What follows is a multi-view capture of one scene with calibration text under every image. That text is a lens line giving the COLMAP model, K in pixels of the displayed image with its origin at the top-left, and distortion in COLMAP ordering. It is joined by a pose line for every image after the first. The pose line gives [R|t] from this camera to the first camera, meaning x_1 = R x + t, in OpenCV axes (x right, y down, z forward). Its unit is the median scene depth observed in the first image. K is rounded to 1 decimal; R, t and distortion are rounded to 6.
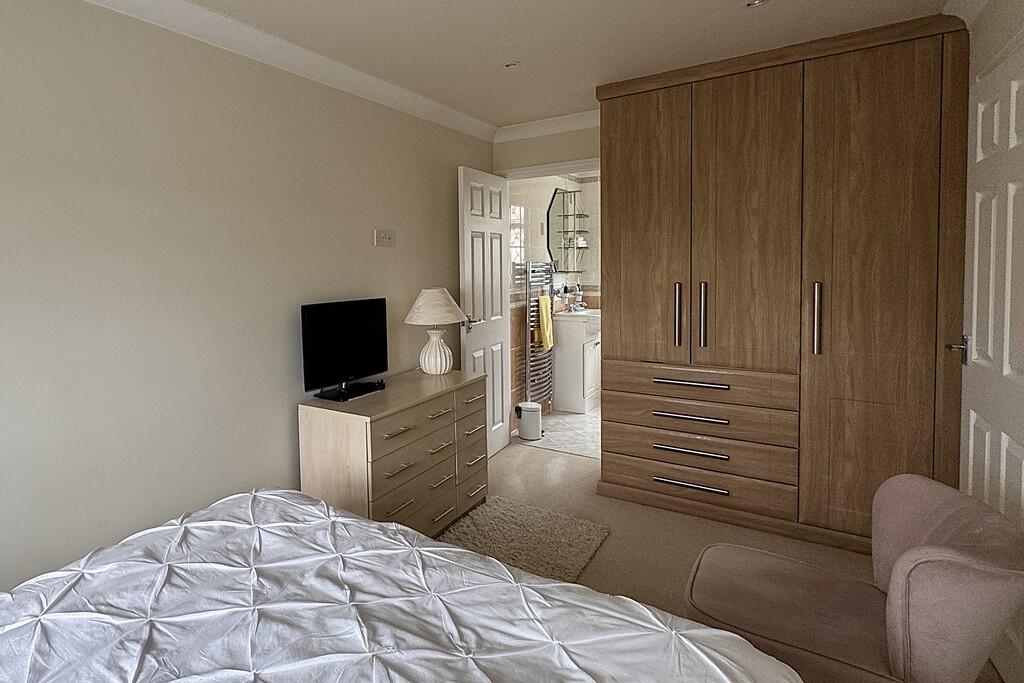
lens RADIAL K [[494.4, 0, 510.4], [0, 494.4, 341.7], [0, 0, 1]] dist [-0.014647, -0.000514]
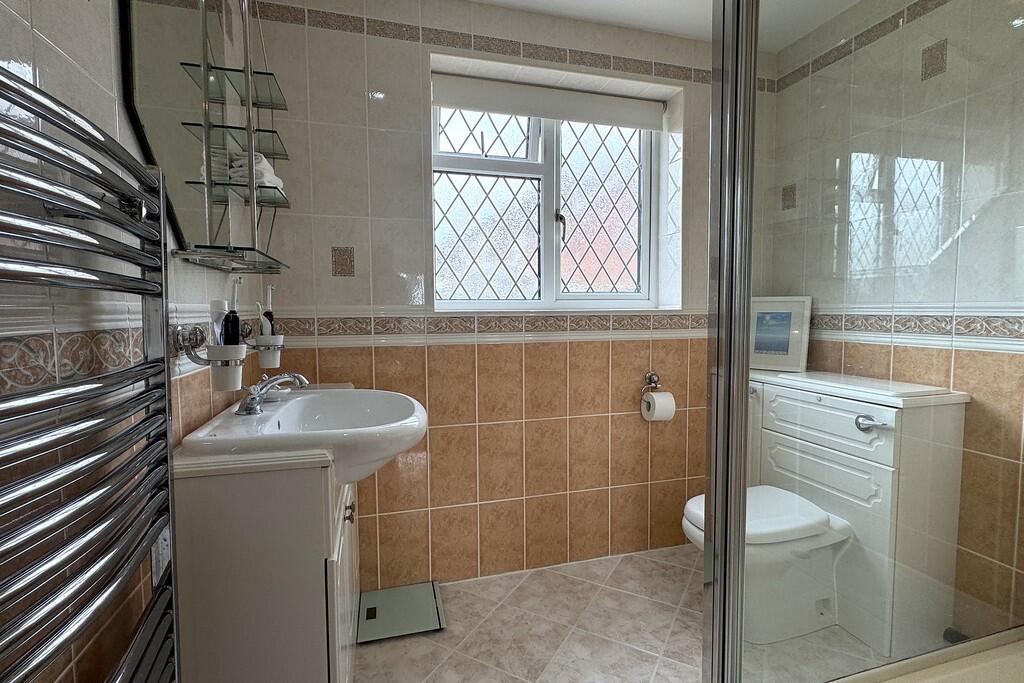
lens RADIAL K [[494.4, 0, 512.0], [0, 494.4, 340.7], [0, 0, 1]] dist [-0.014647, -0.000514]
pose [[0.761187, -0.029169, 0.647876, 0.059659], [0.088948, 0.994243, -0.059741, -0.071862], [-0.642403, 0.103101, 0.759400, 0.718383]]
